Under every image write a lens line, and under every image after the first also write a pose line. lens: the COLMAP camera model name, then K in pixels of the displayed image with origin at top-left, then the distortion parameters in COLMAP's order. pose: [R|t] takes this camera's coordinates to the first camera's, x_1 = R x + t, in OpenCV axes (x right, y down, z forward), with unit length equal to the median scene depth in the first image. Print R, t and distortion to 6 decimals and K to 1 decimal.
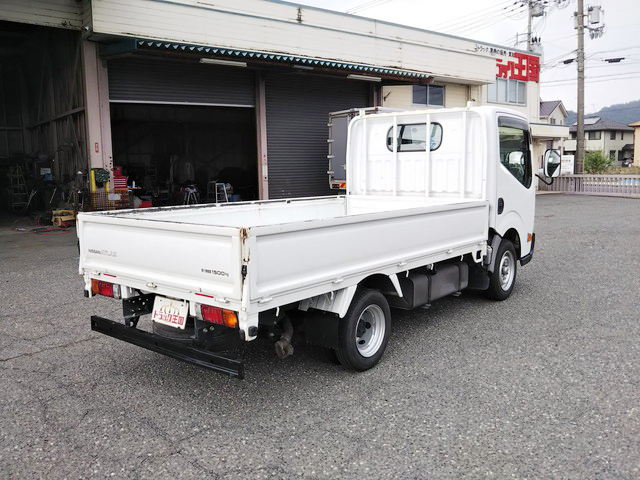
lens RADIAL K [[557.4, 0, 320.0], [0, 557.4, 240.0], [0, 0, 1]] dist [-0.043336, 0.005752]
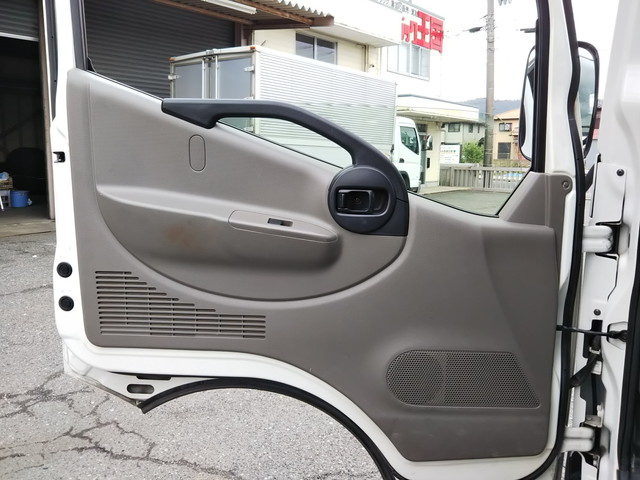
lens RADIAL K [[557.4, 0, 320.0], [0, 557.4, 240.0], [0, 0, 1]] dist [-0.043336, 0.005752]
pose [[0.967180, -0.013015, 0.253758, 0.012857], [0.007669, 0.999728, 0.022048, -0.030516], [-0.253976, -0.019378, 0.967016, 0.264794]]
